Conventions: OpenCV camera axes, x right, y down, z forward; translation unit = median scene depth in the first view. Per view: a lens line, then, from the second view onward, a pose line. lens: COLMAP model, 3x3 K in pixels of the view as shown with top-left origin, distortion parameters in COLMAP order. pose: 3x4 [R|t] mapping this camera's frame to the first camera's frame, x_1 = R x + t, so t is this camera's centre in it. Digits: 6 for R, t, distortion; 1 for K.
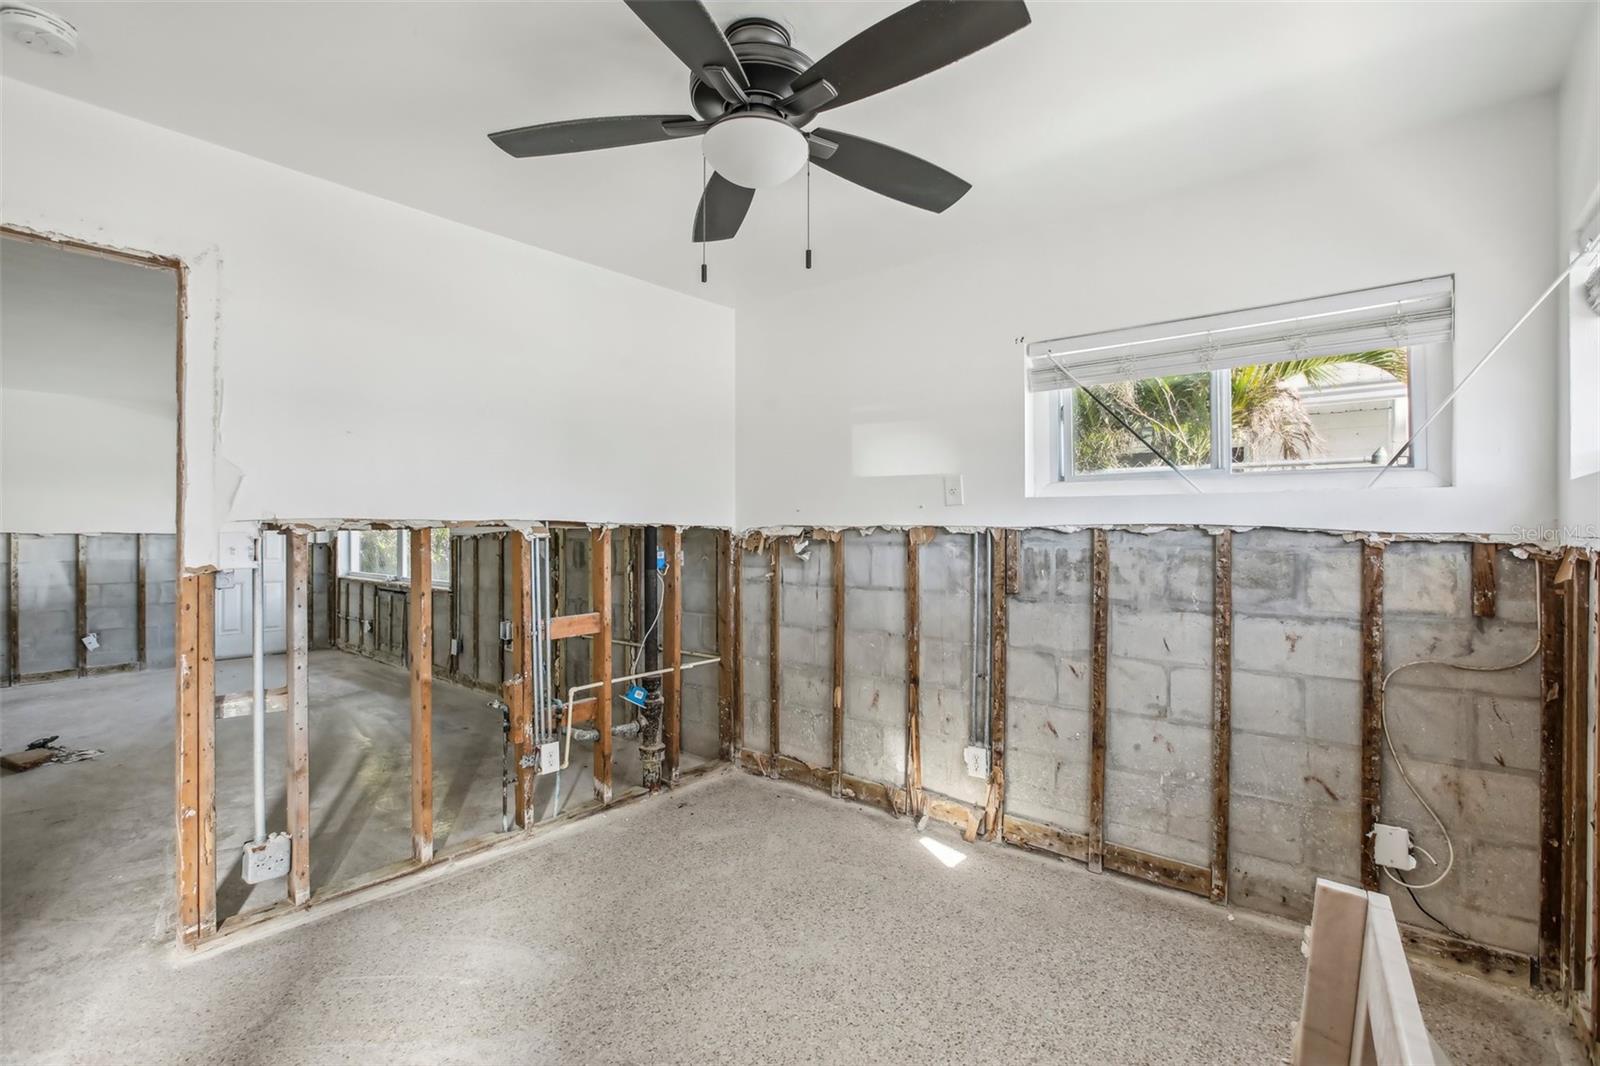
lens RADIAL K [[741.2, 0, 796.6], [0, 741.2, 524.3], [0, 0, 1]] dist [-0.040104, 0.016476]
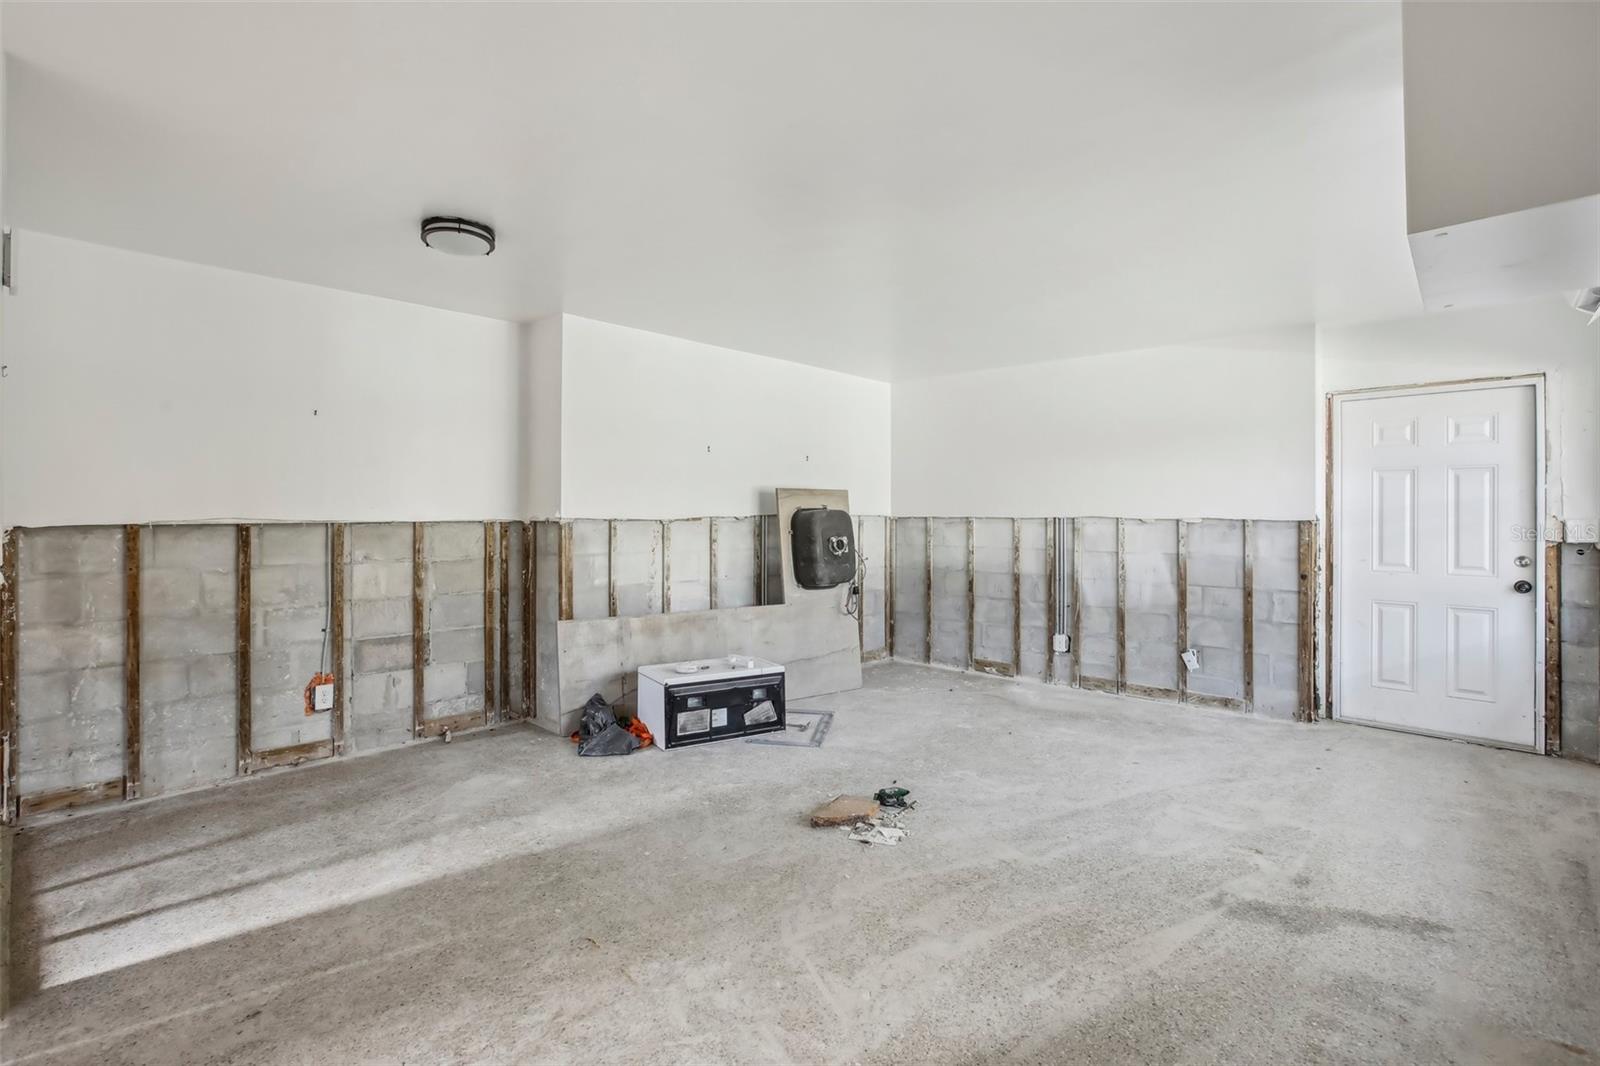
lens RADIAL K [[741.2, 0, 798.9], [0, 741.2, 506.0], [0, 0, 1]] dist [-0.040104, 0.016476]
pose [[-0.051605, -0.008920, -0.998628, -0.322293], [0.003368, 0.999953, -0.009106, 0.008087], [0.998662, -0.003833, -0.051572, 1.158579]]
